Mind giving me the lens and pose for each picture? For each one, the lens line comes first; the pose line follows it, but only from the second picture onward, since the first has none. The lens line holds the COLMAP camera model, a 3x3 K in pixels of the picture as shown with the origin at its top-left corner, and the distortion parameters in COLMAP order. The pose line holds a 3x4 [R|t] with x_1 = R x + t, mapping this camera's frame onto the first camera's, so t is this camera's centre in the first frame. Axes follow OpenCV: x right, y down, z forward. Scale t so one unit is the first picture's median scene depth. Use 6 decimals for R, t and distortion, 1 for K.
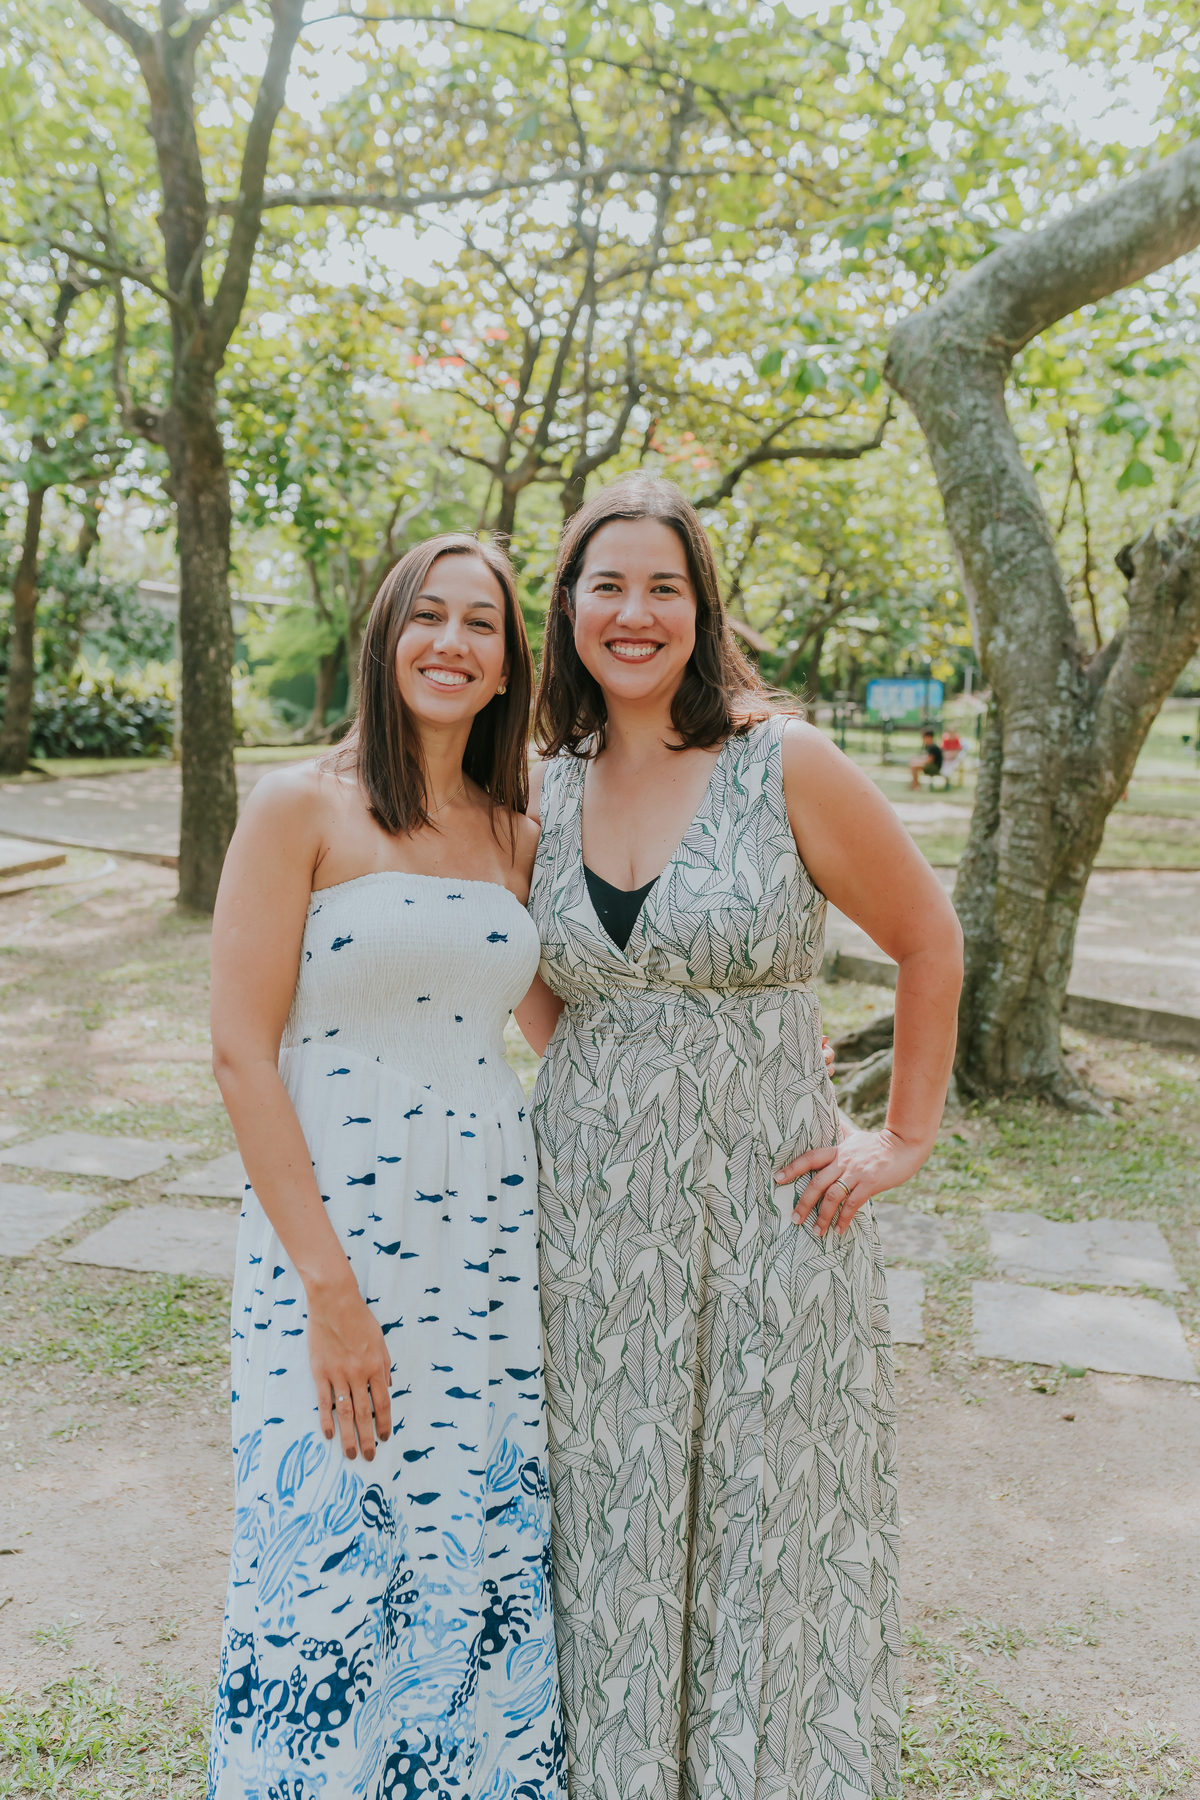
lens RADIAL K [[1756.9, 0, 600.0], [0, 1756.9, 900.0], [0, 0, 1]] dist [0.009215, 0.001471]
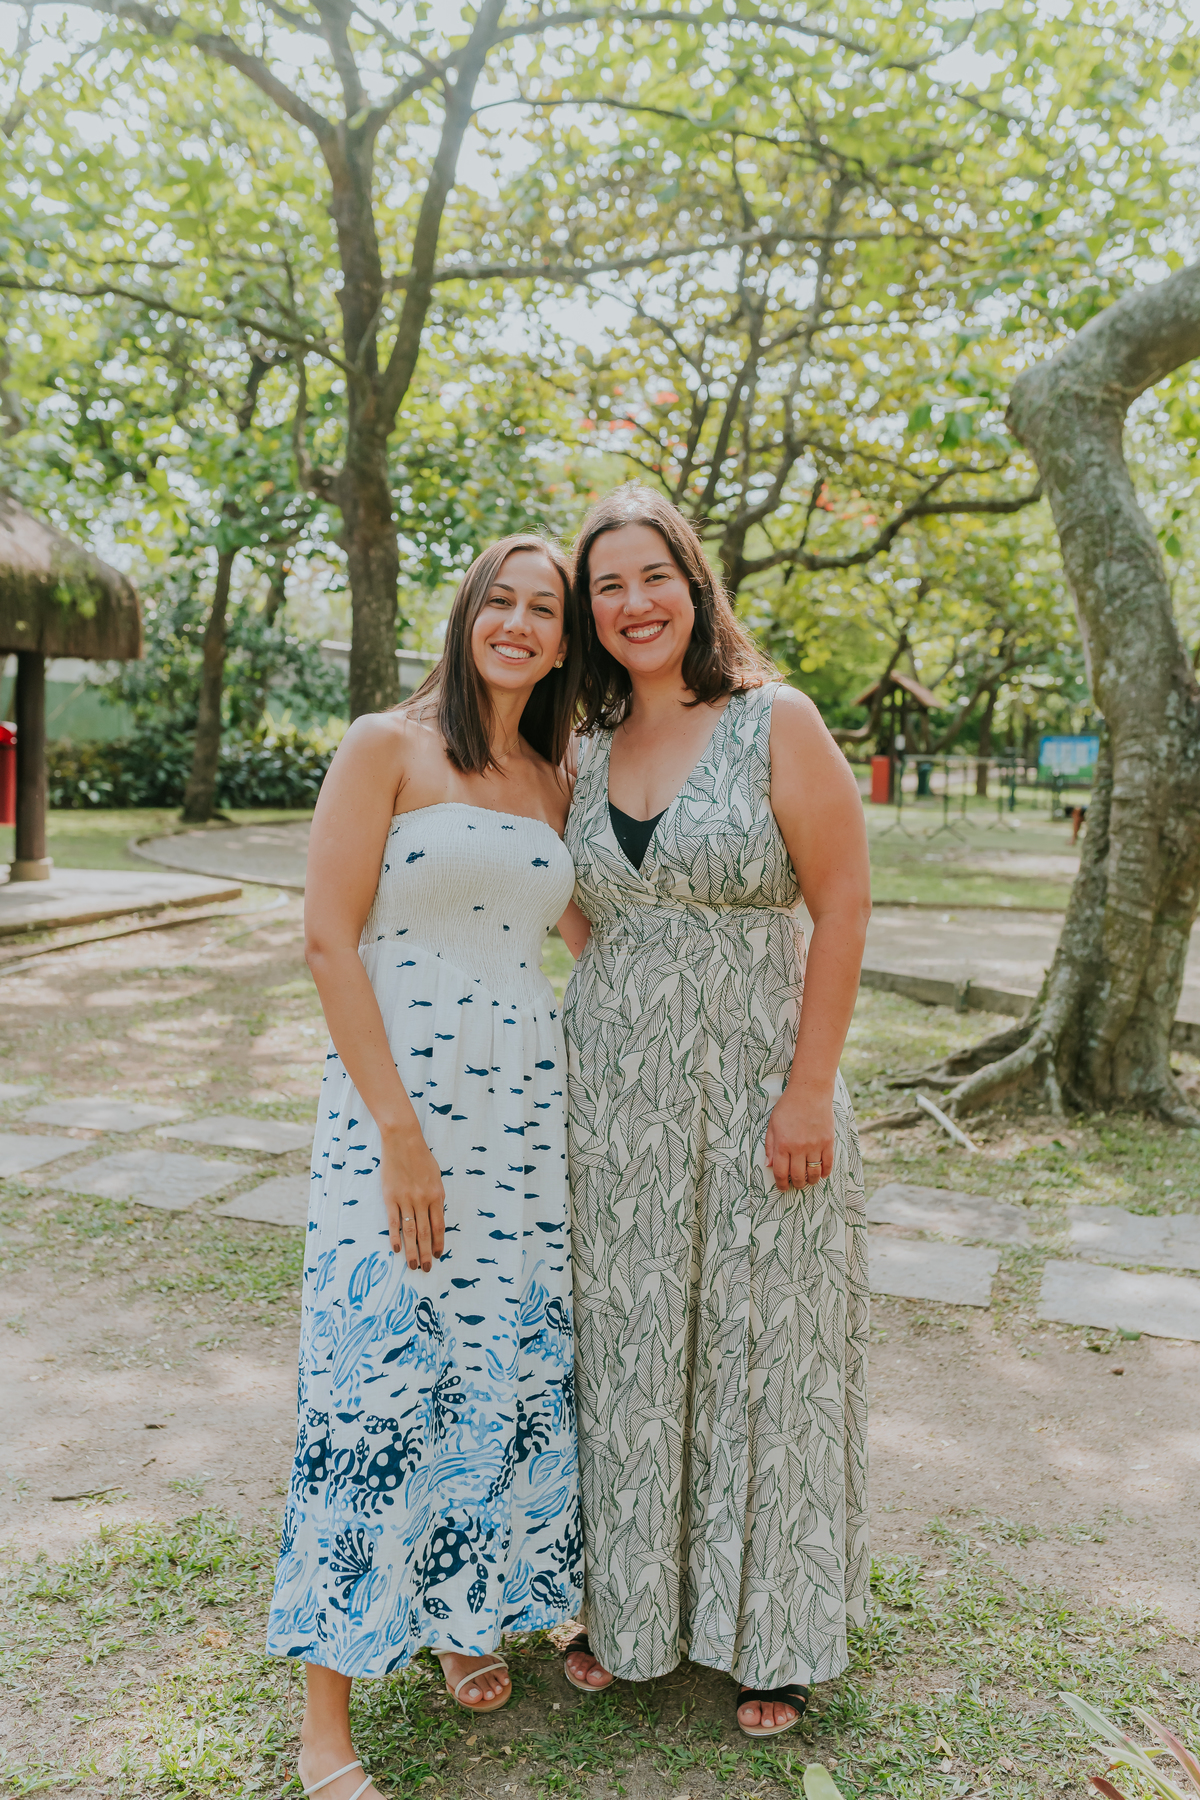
lens RADIAL K [[1763.0, 0, 596.9], [0, 1763.0, 910.5], [0, 0, 1]] dist [0.005772, 0.000114]
pose [[0.994693, 0.010502, -0.102352, 0.019697], [-0.013555, 0.999482, -0.029178, 0.016485], [0.101993, 0.030410, 0.994320, -0.039039]]
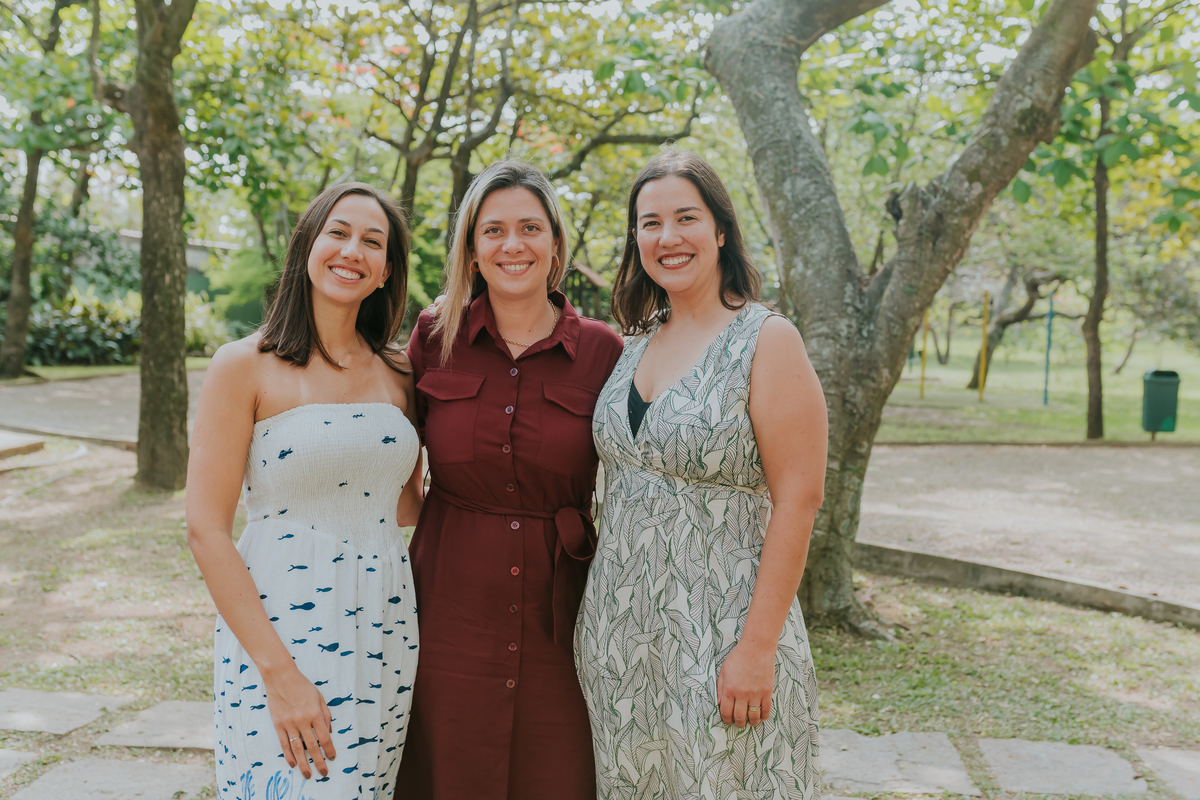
lens RADIAL K [[1270.4, 0, 658.3], [0, 1270.4, 397.3], [0, 0, 1]] dist [0.003948, 0.028903]
pose [[0.990354, -0.005873, 0.138434, -0.001835], [0.013626, 0.998386, -0.055129, -0.002053], [-0.137887, 0.056484, 0.988836, 0.062078]]
